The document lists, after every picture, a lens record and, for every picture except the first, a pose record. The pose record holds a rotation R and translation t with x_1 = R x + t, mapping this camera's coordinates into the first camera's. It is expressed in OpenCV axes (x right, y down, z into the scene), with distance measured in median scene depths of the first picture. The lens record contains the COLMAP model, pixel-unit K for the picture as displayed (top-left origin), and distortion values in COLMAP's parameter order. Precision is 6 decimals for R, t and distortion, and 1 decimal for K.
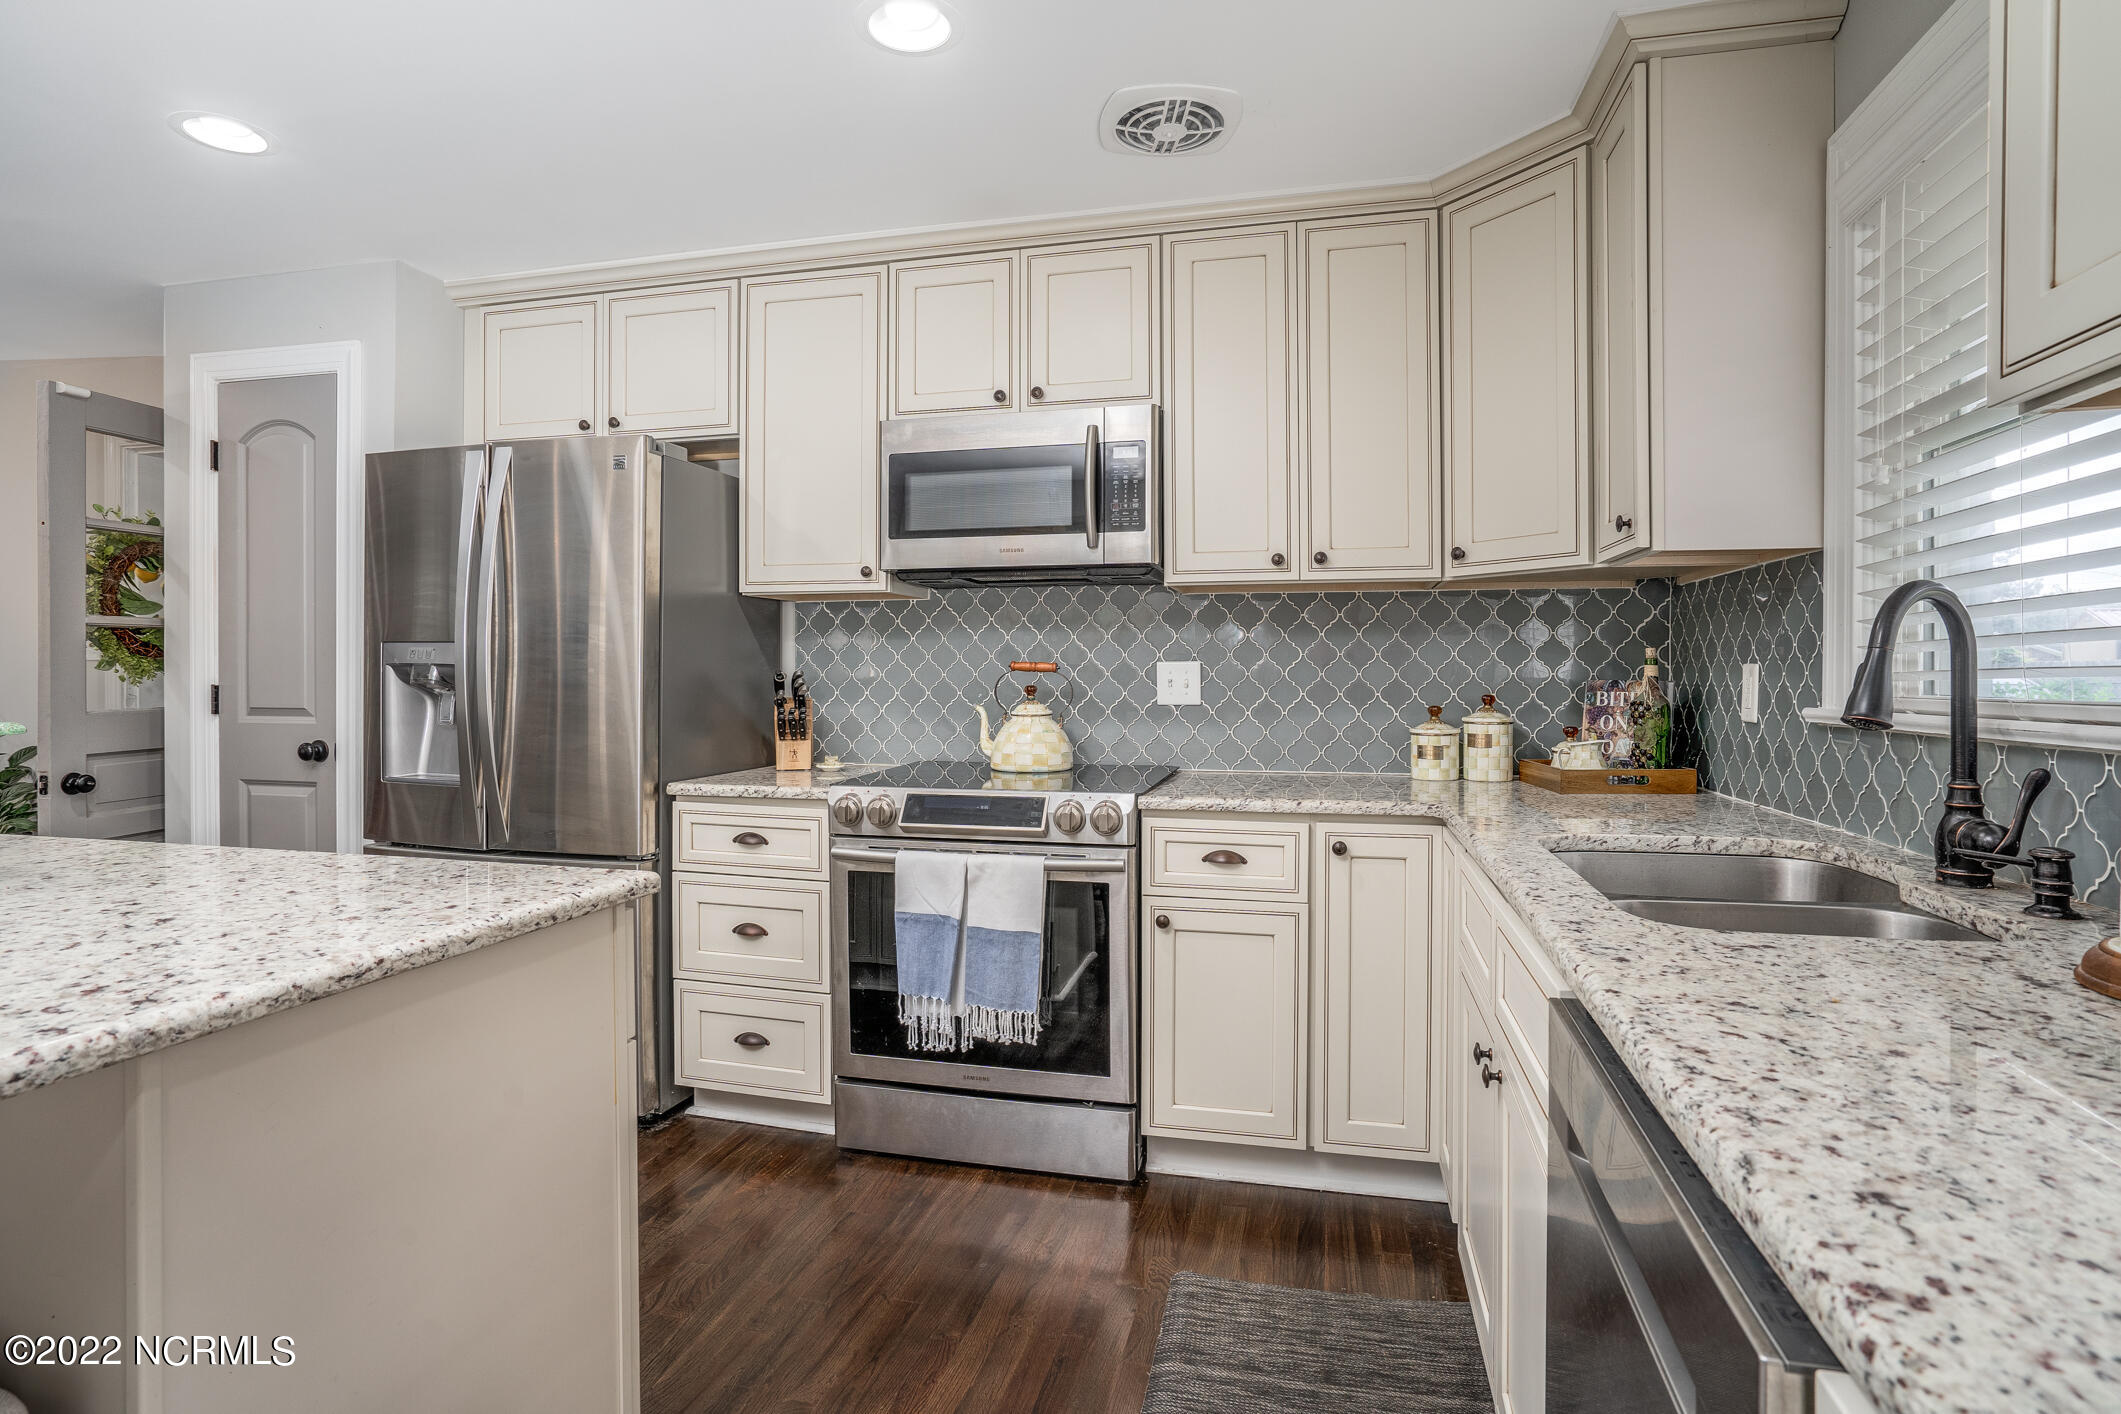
lens RADIAL K [[1122.3, 0, 1085.6], [0, 1122.3, 682.9], [0, 0, 1]] dist [-0.033376, 0.008638]
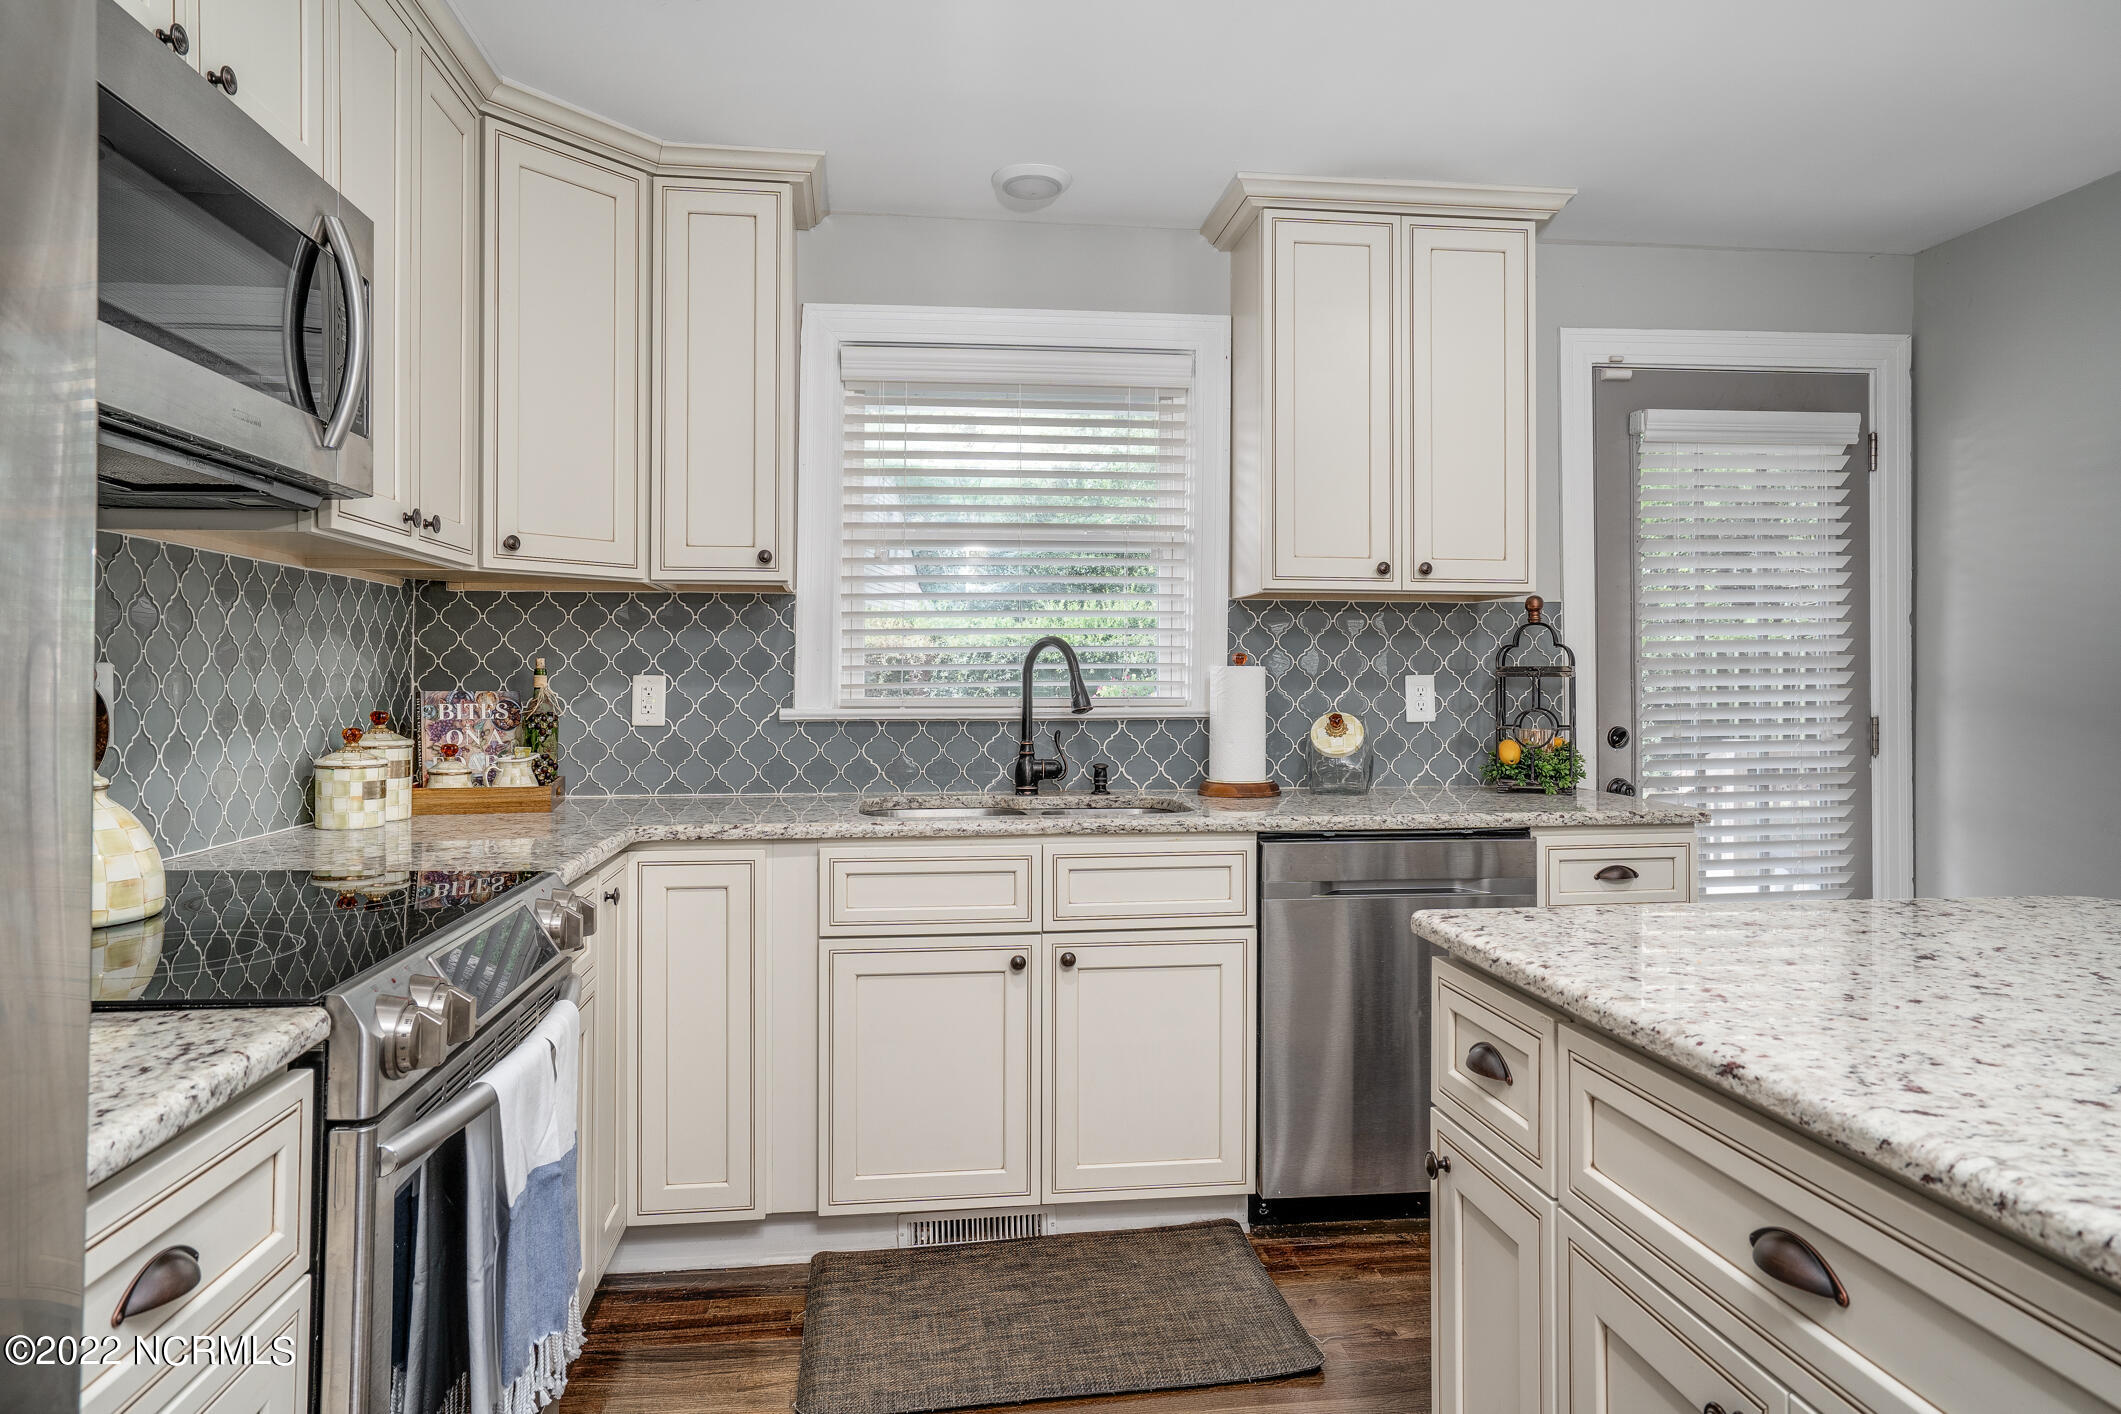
lens RADIAL K [[1295.7, 0, 1052.1], [0, 1295.7, 659.3], [0, 0, 1]] dist [-0.009642, 0.000462]
pose [[-0.364119, 0.012864, 0.931264, -0.798296], [0.008216, 0.999910, -0.010600, -0.015484], [-0.931316, 0.003791, -0.364192, 1.050646]]
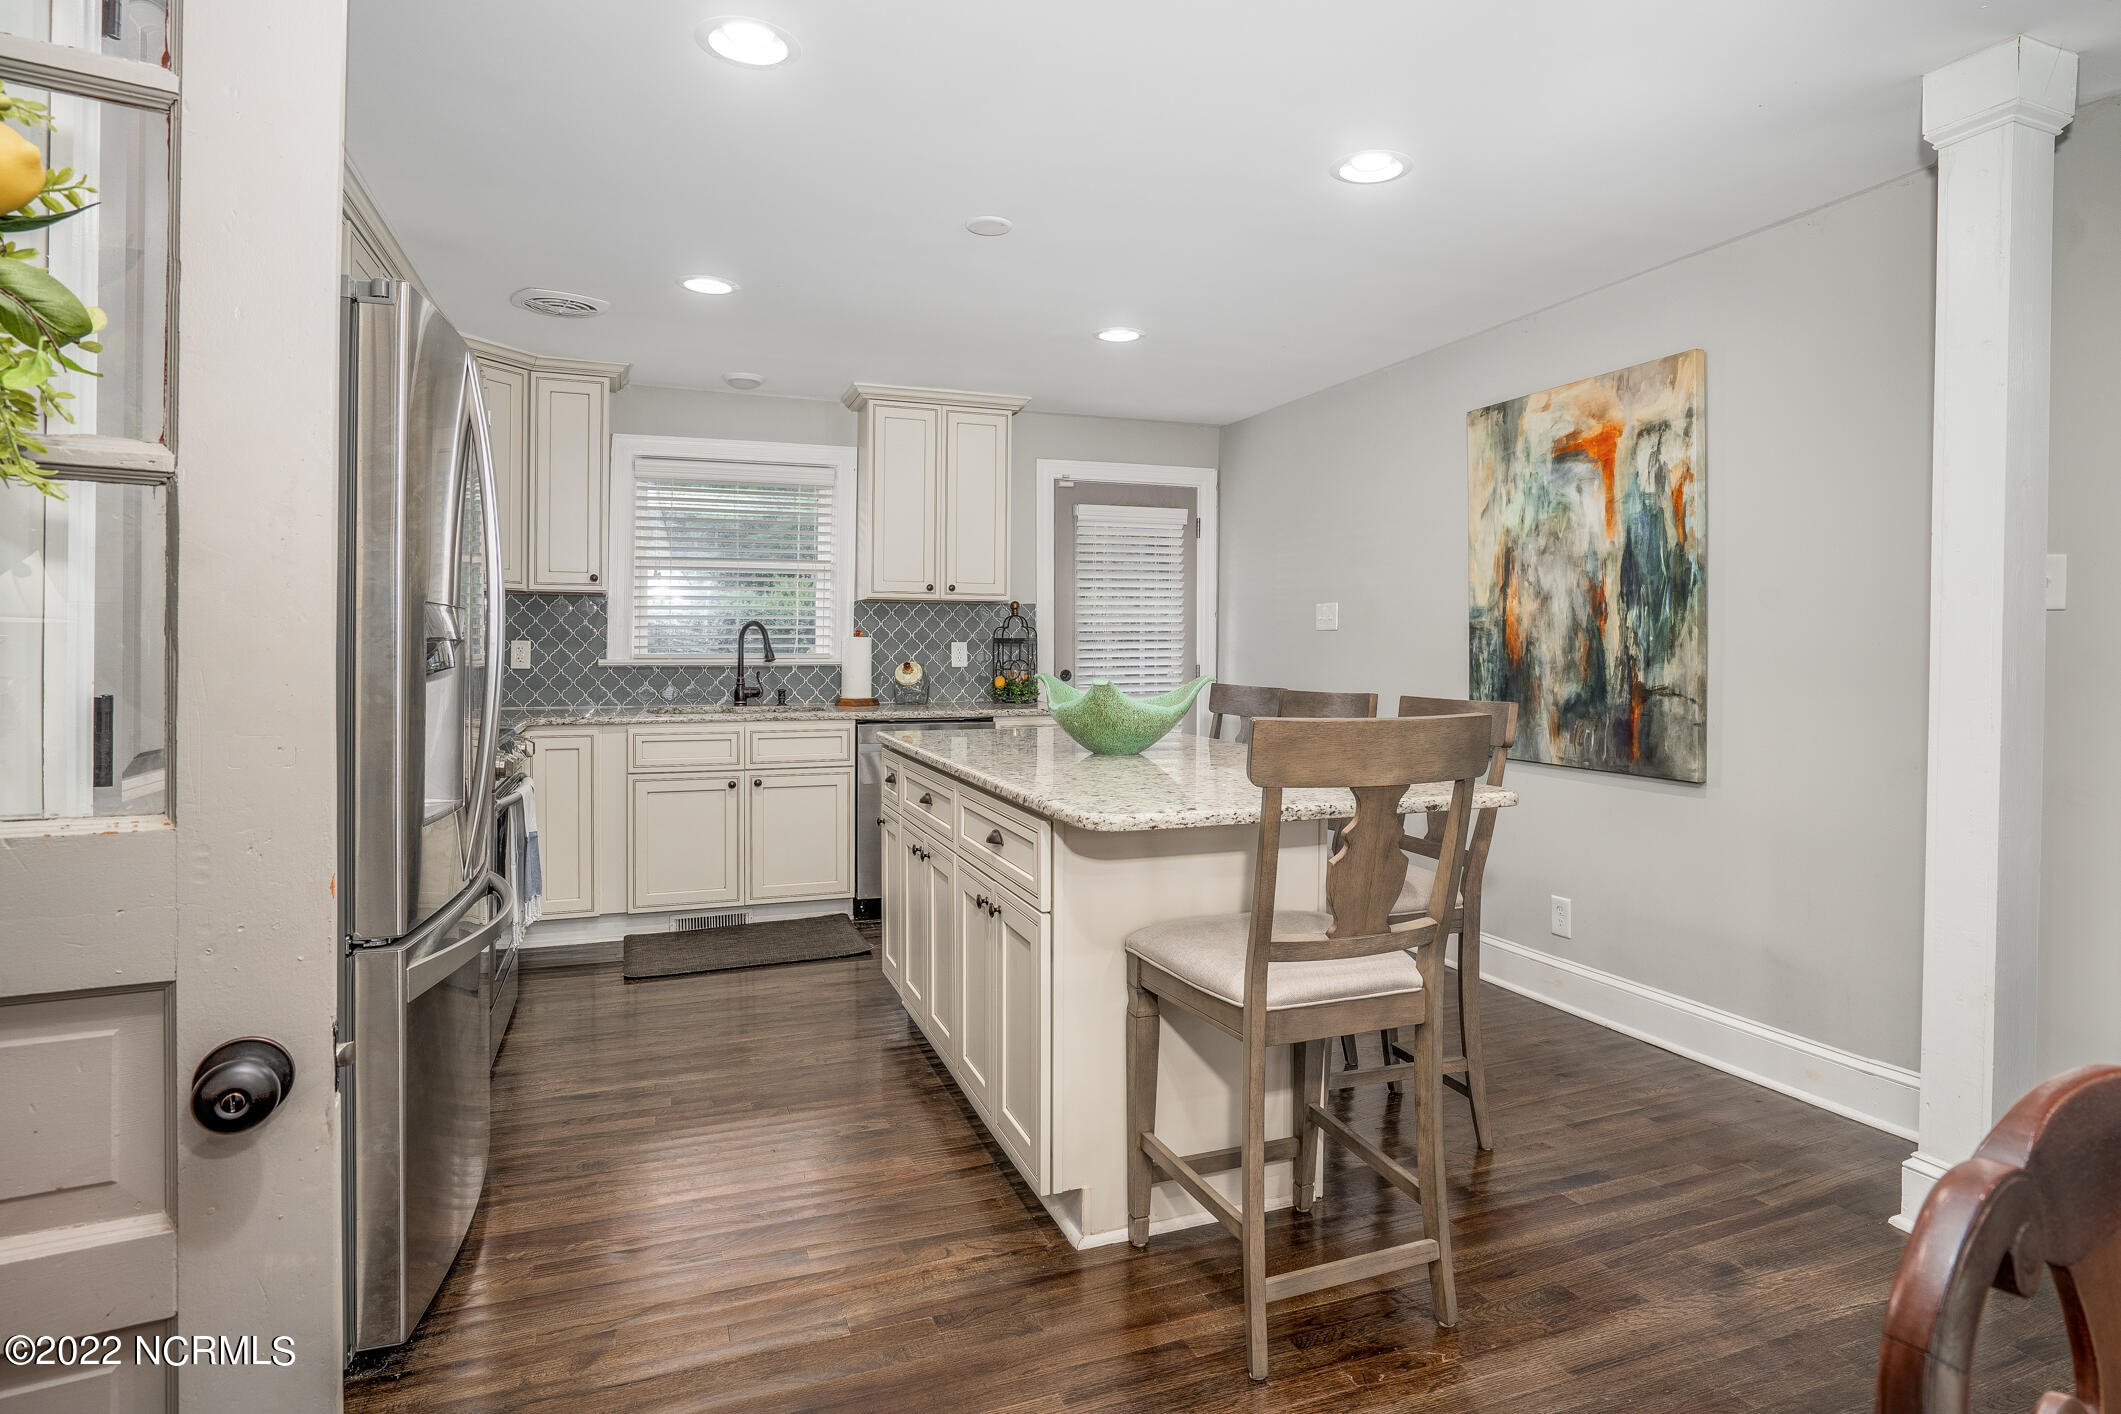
lens RADIAL K [[1152.2, 0, 1095.4], [0, 1152.2, 649.2], [0, 0, 1]] dist [-0.040319, 0.000489]
pose [[-0.585926, -0.006621, 0.810338, -1.681424], [0.003195, 0.999940, 0.010480, -0.019293], [-0.810358, 0.008729, -0.585870, 1.312378]]
